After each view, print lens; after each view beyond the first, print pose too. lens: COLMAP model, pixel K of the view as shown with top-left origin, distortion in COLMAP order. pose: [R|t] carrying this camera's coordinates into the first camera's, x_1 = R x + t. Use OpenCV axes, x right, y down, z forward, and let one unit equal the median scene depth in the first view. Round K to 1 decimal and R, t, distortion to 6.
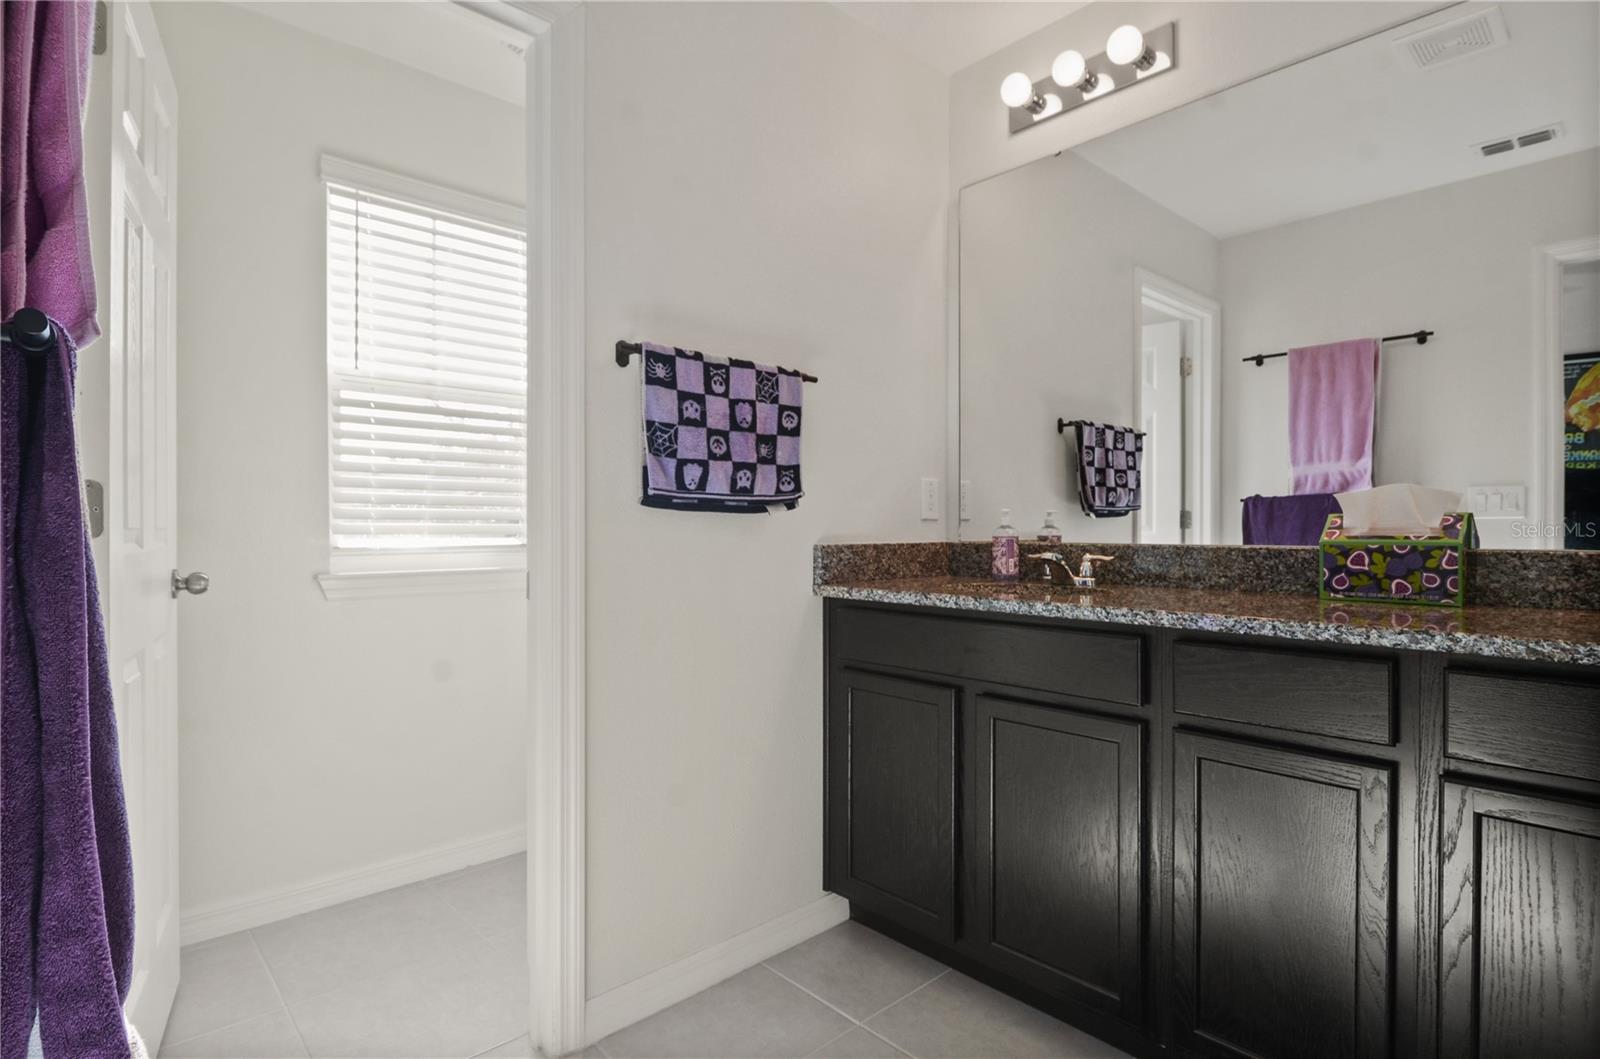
lens RADIAL K [[776.0, 0, 792.1], [0, 776.0, 532.0], [0, 0, 1]] dist [-0.002792, -0.001123]
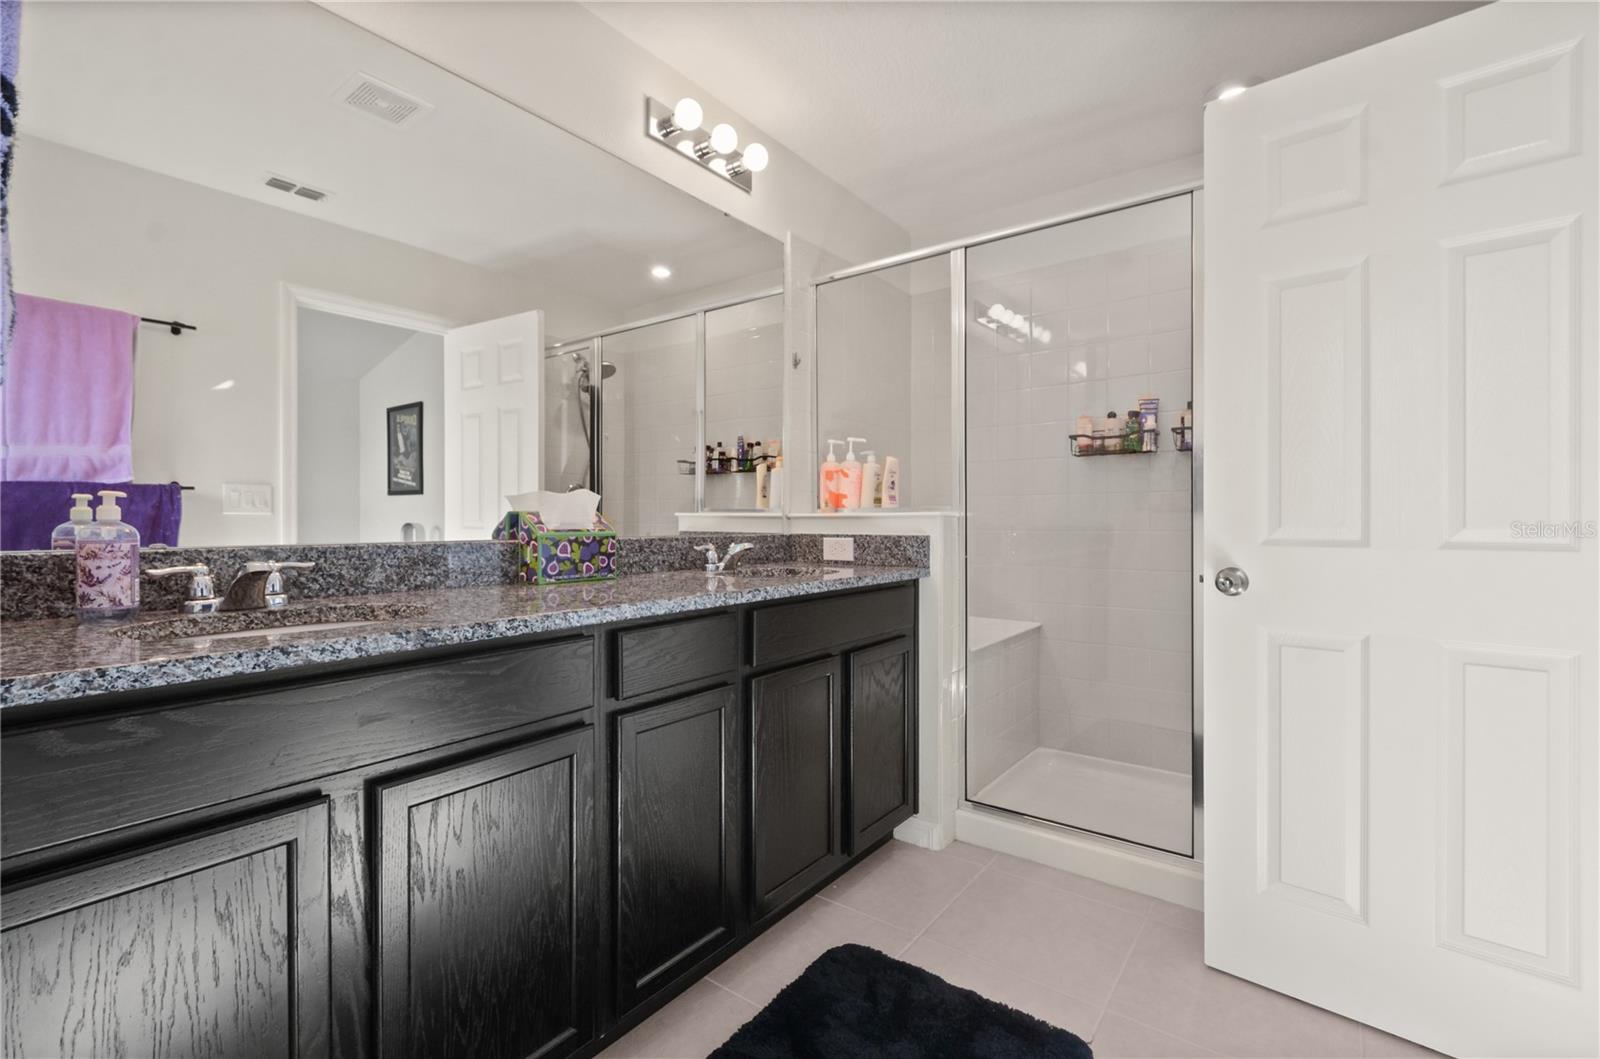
lens RADIAL K [[698.4, 0, 800.0], [0, 698.4, 529.5], [0, 0, 1]] dist [-0.001698, 0.000070]
pose [[-0.160828, -0.012772, 0.986900, -0.409192], [0.007059, 0.999876, 0.014090, -0.007634], [-0.986957, 0.009233, -0.160718, 0.796673]]
